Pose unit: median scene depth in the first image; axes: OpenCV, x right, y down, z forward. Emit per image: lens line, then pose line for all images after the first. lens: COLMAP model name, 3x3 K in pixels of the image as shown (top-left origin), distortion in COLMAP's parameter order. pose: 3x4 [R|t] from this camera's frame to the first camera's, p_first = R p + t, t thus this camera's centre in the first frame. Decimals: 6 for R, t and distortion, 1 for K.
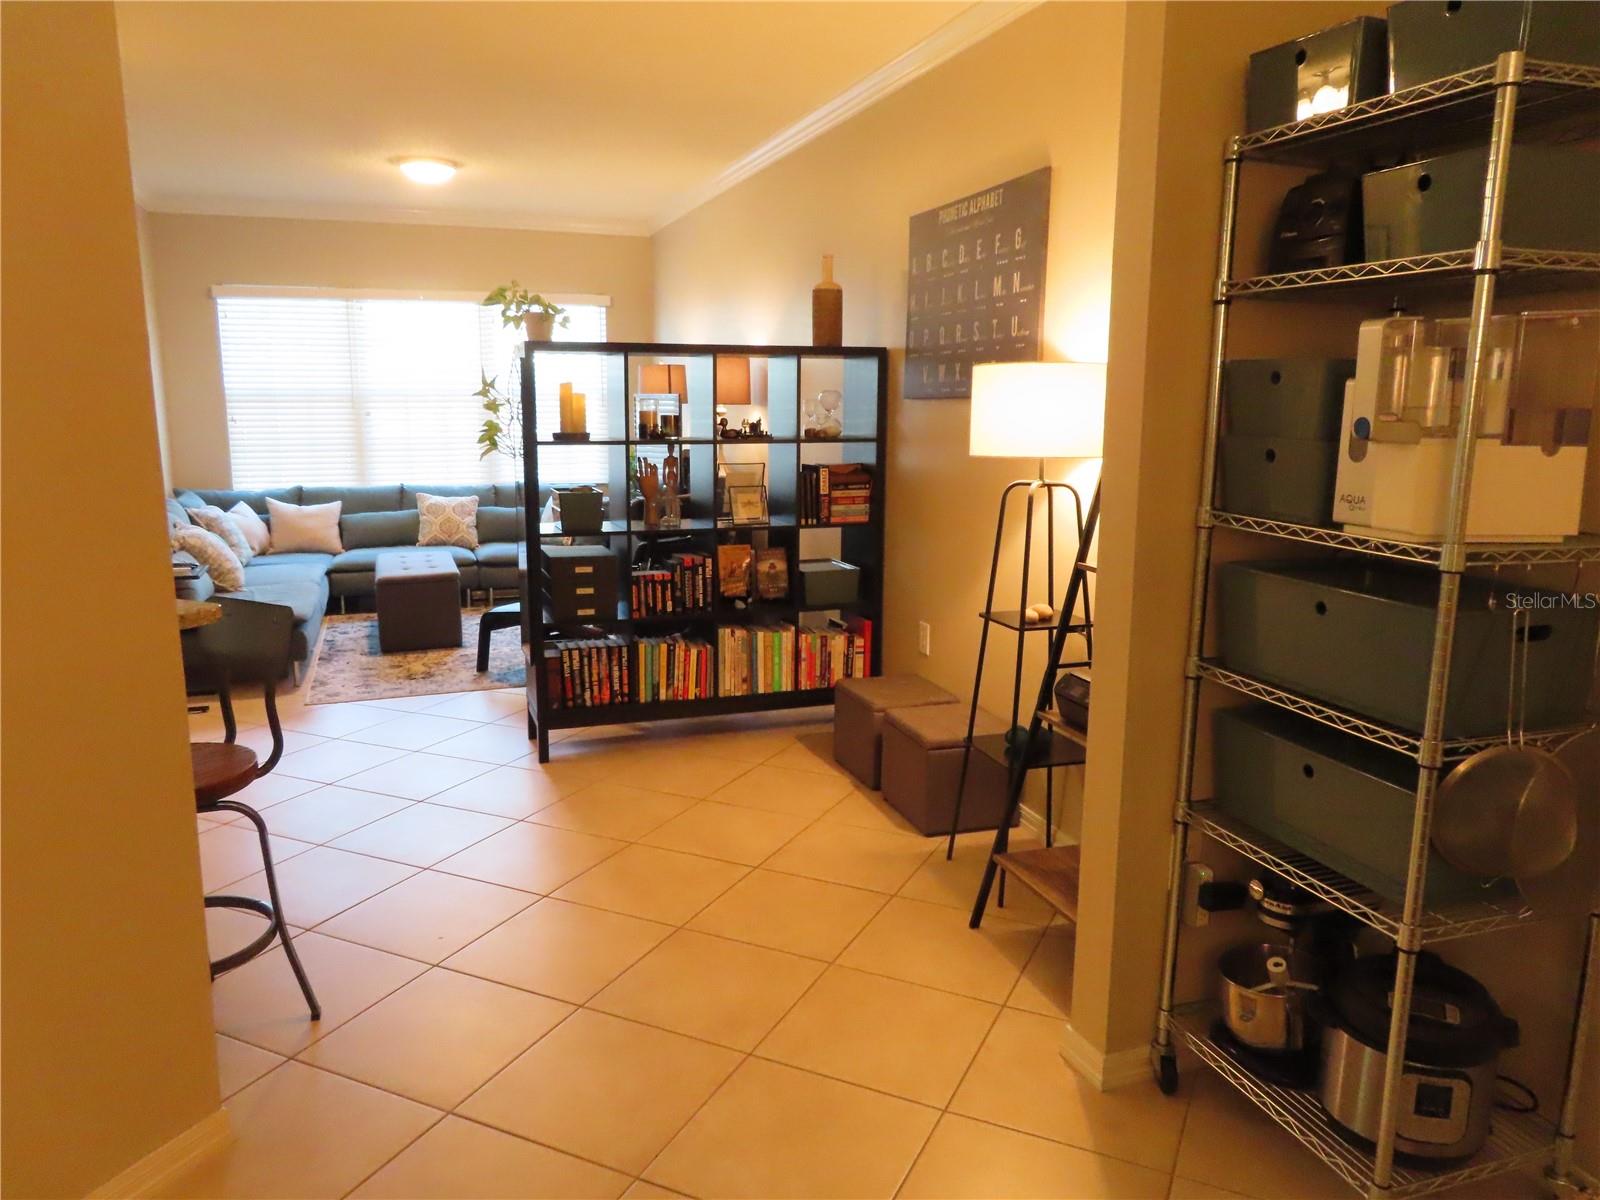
lens RADIAL K [[1147.0, 0, 797.6], [0, 1147.0, 591.1], [0, 0, 1]] dist [-0.012179, 0.012223]
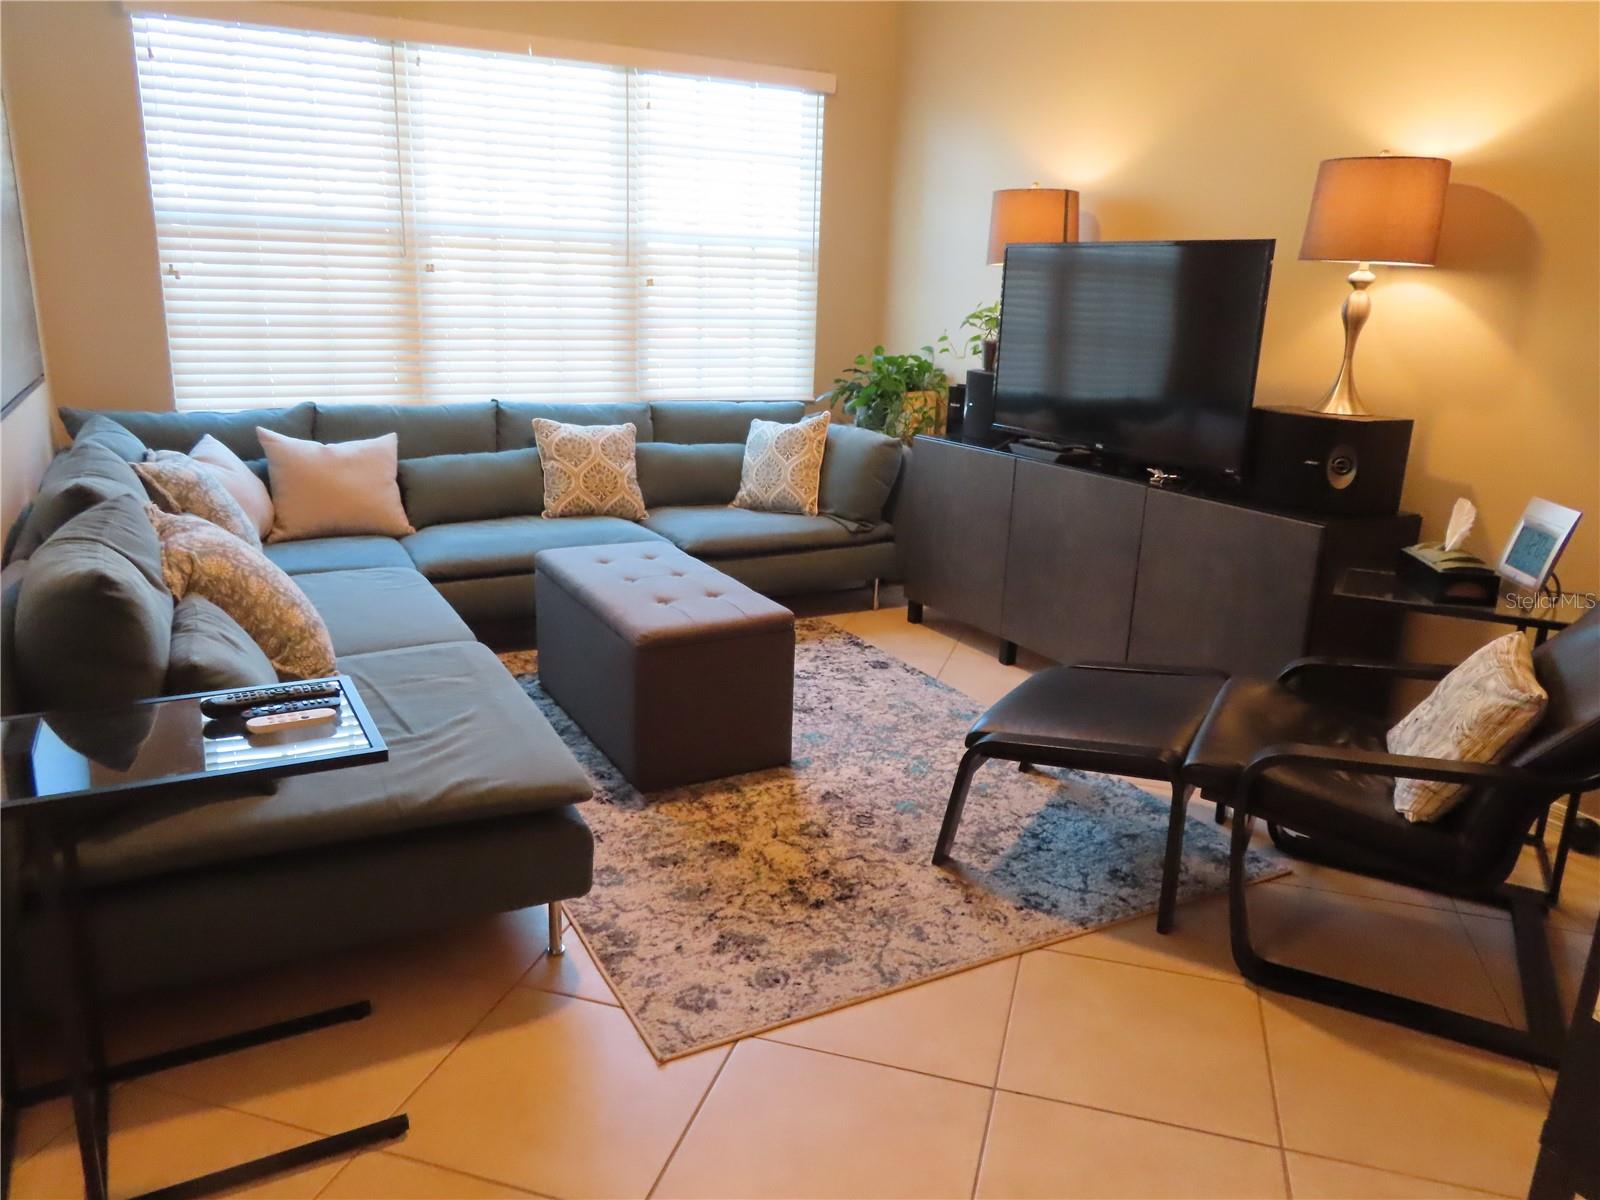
lens RADIAL K [[1147.0, 0, 793.3], [0, 1147.0, 593.4], [0, 0, 1]] dist [-0.012179, 0.012223]
pose [[0.987797, -0.011867, 0.155291, -0.300130], [-0.003341, 0.995249, 0.097303, -0.056889], [-0.155708, -0.096634, 0.983065, 0.440724]]
